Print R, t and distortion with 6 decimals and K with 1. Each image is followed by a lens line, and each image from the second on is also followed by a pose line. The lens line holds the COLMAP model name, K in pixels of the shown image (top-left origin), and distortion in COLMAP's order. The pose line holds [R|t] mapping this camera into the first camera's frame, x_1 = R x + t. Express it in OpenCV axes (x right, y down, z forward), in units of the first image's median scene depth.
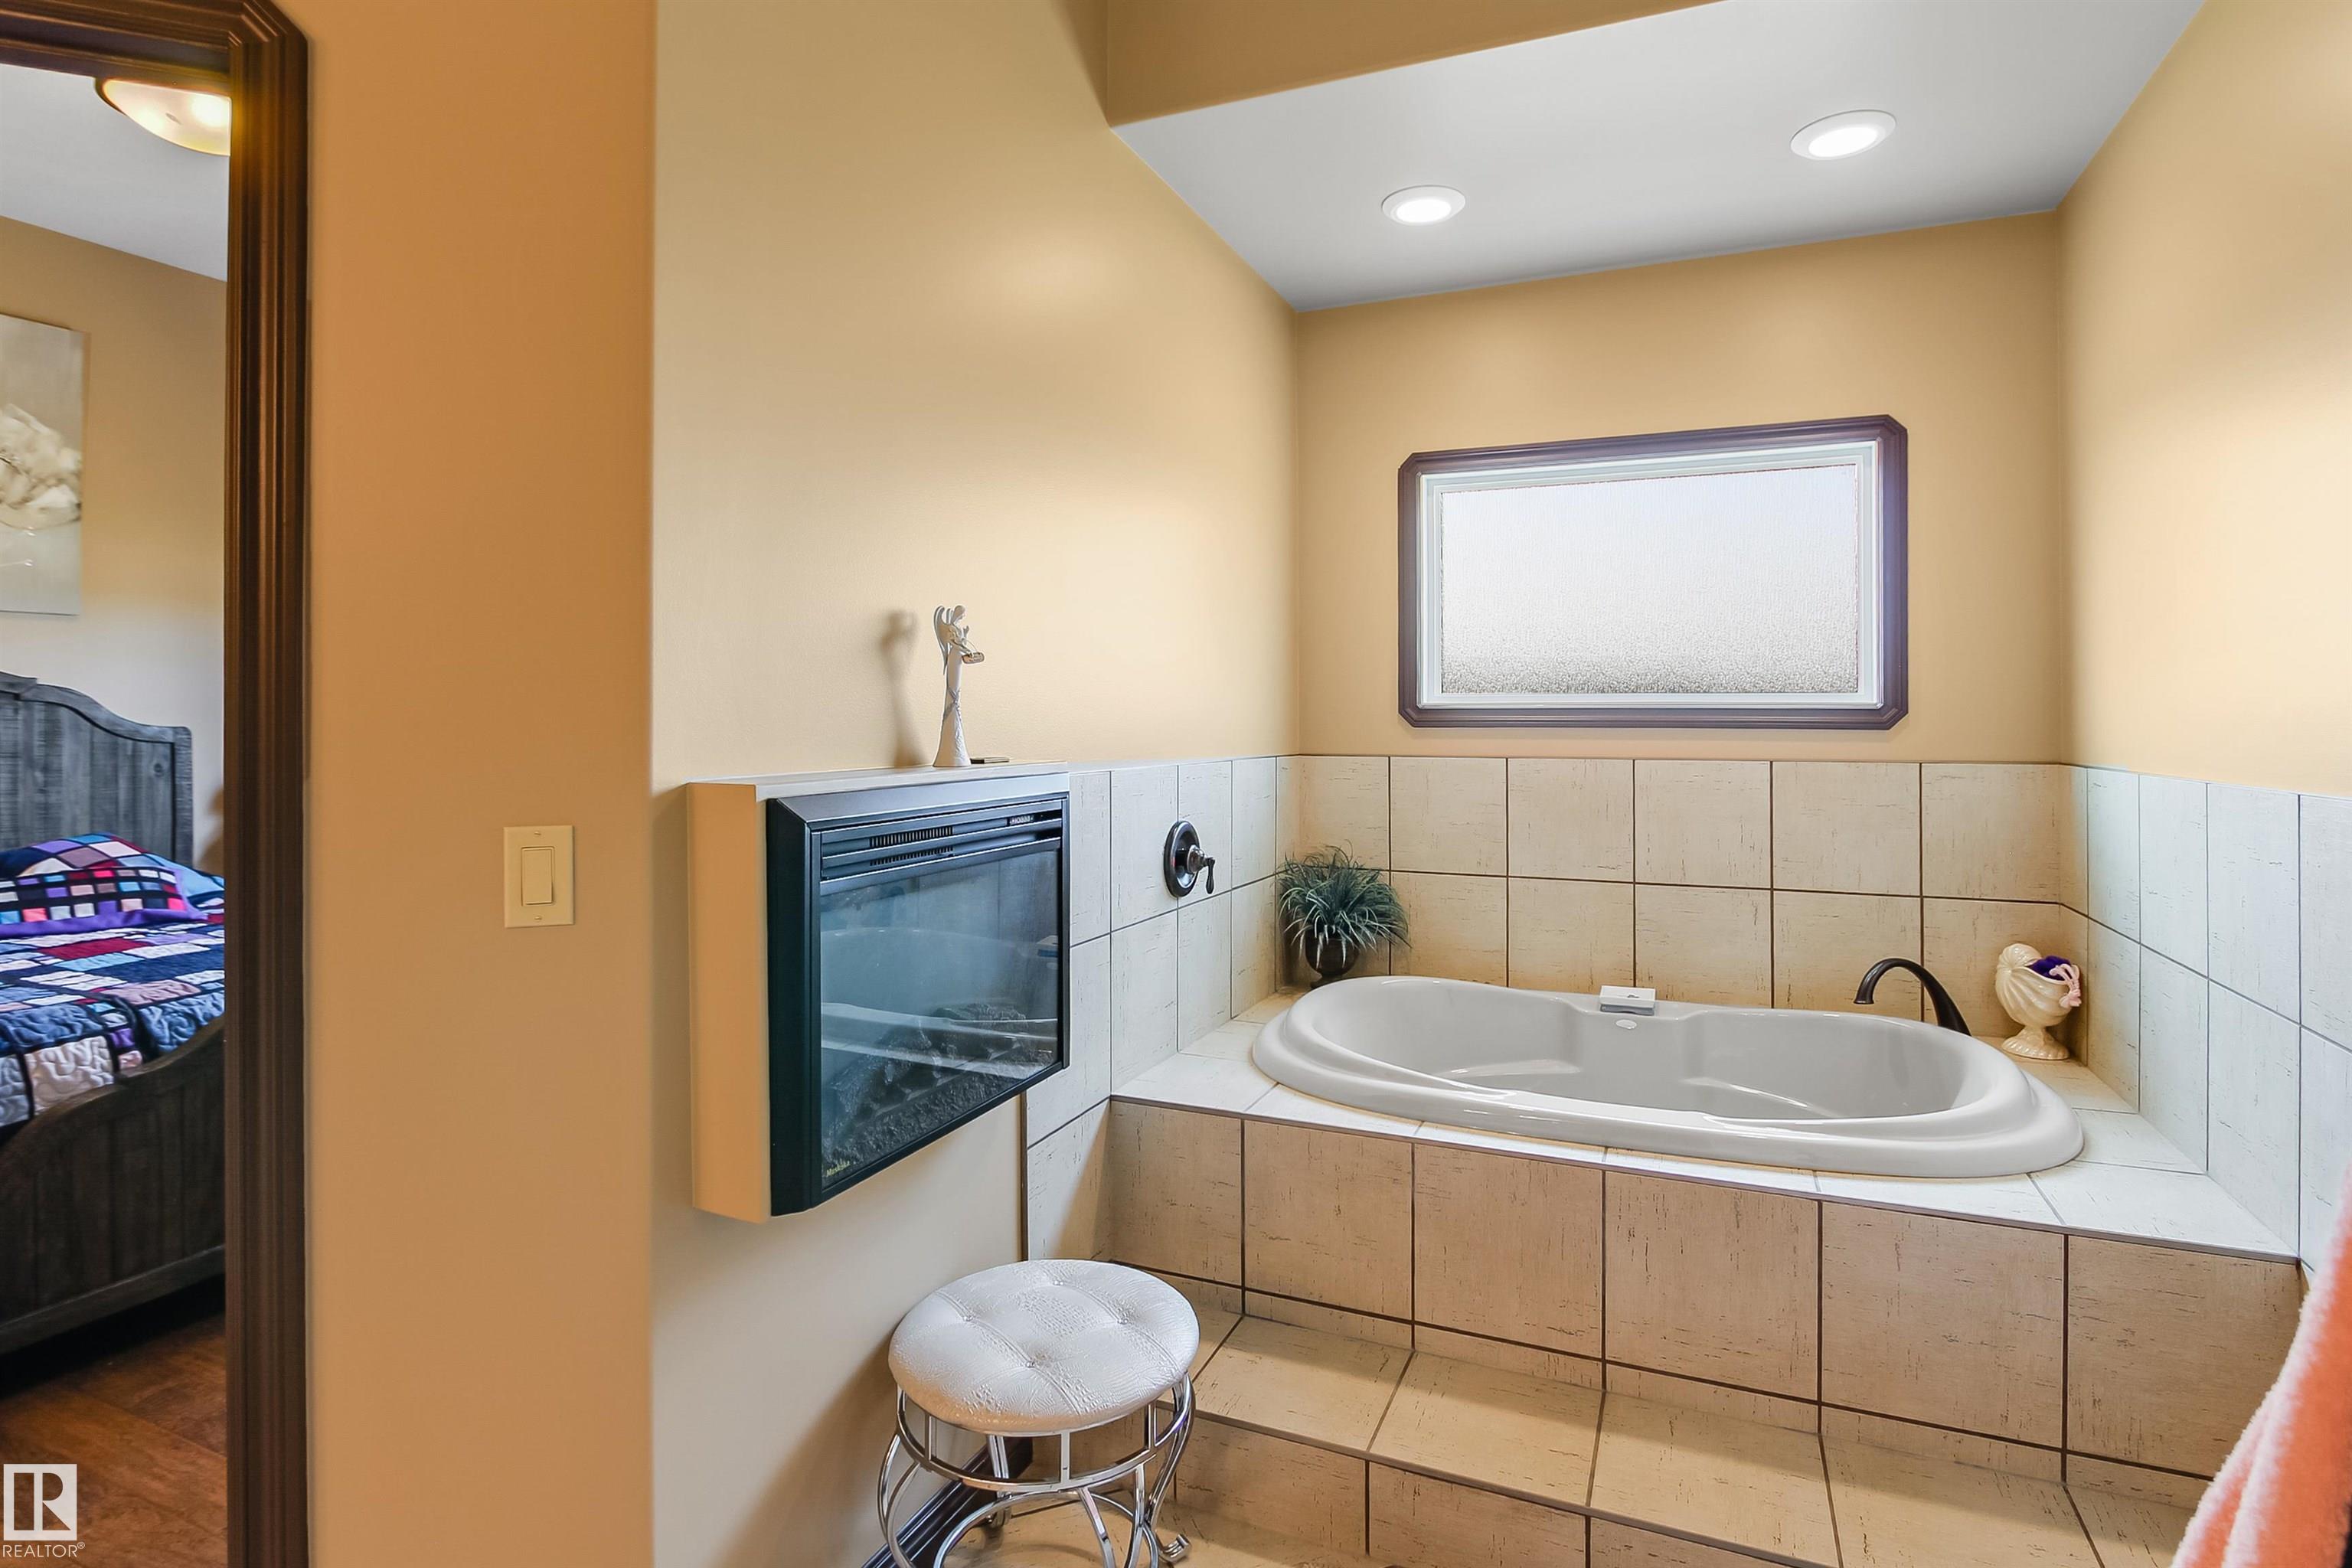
lens RADIAL K [[1173.9, 0, 1200.8], [0, 1173.9, 719.2], [0, 0, 1]] dist [-0.016382, 0.000258]
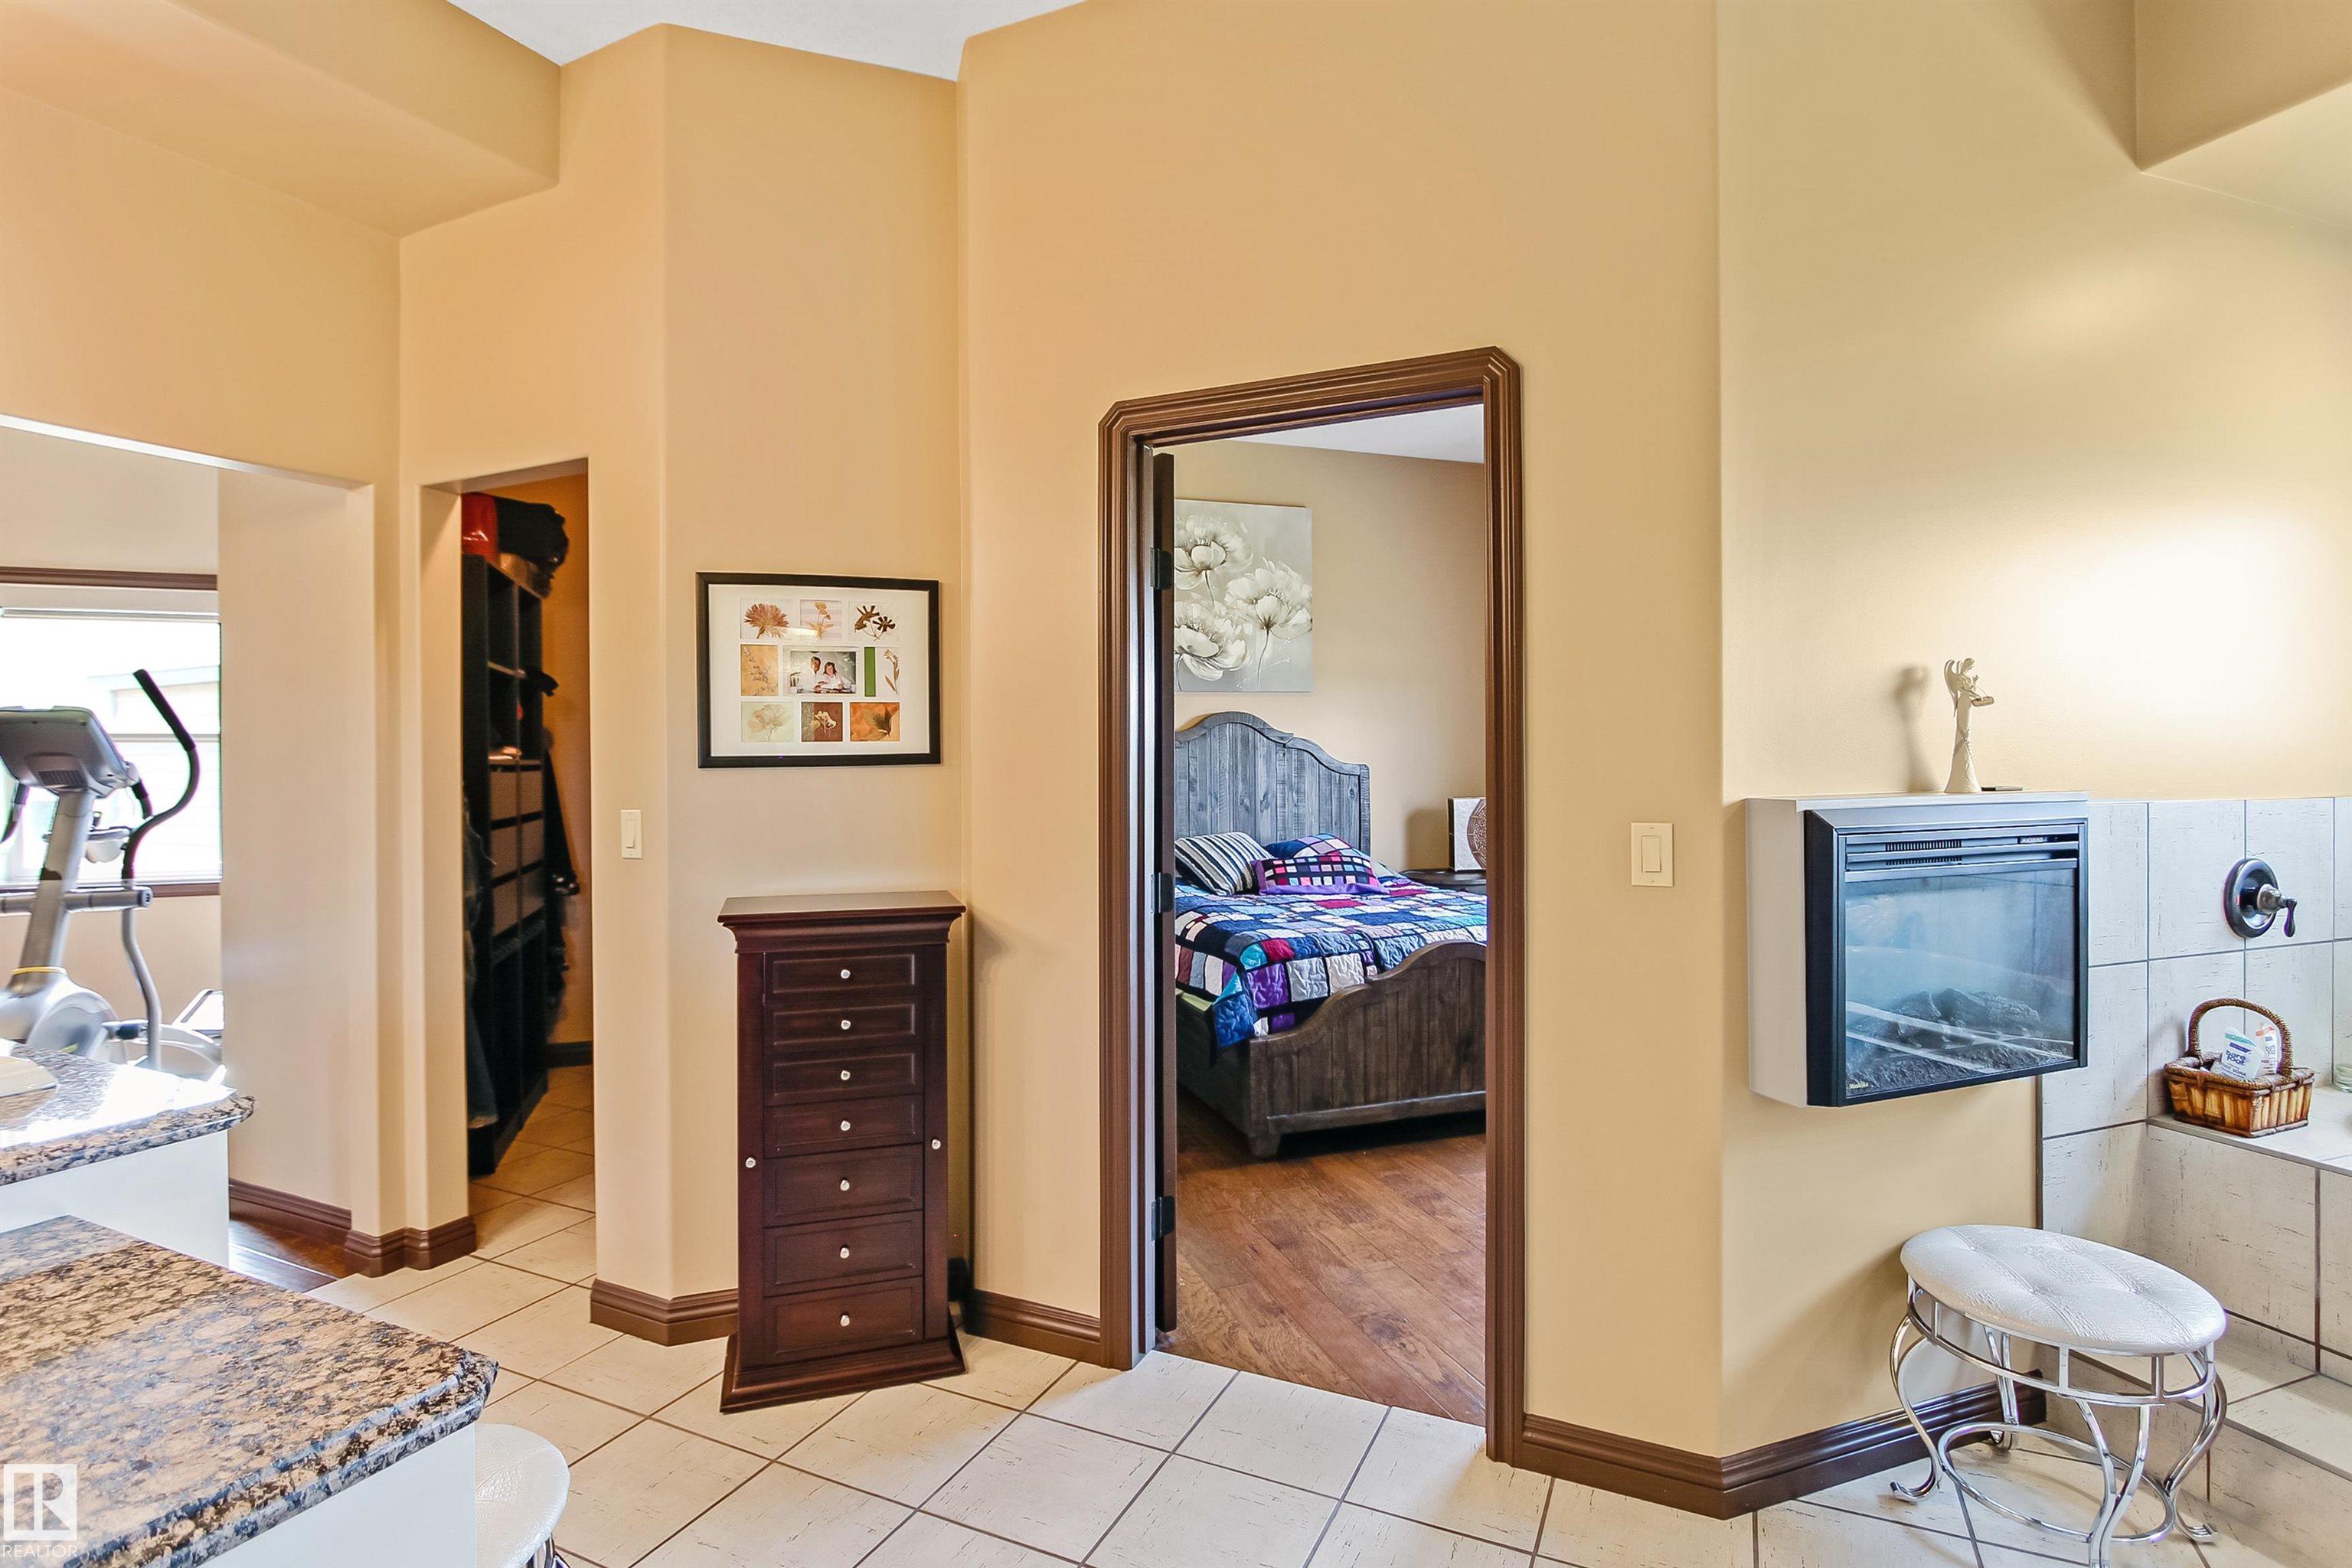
lens RADIAL K [[1162.4, 0, 1192.1], [0, 1162.4, 770.3], [0, 0, 1]] dist [-0.016974, 0.002239]
pose [[0.682612, 0.000585, -0.730781, 0.090531], [0.007189, 0.999946, 0.007515, 0.002323], [0.730746, -0.010383, 0.682571, -0.306550]]
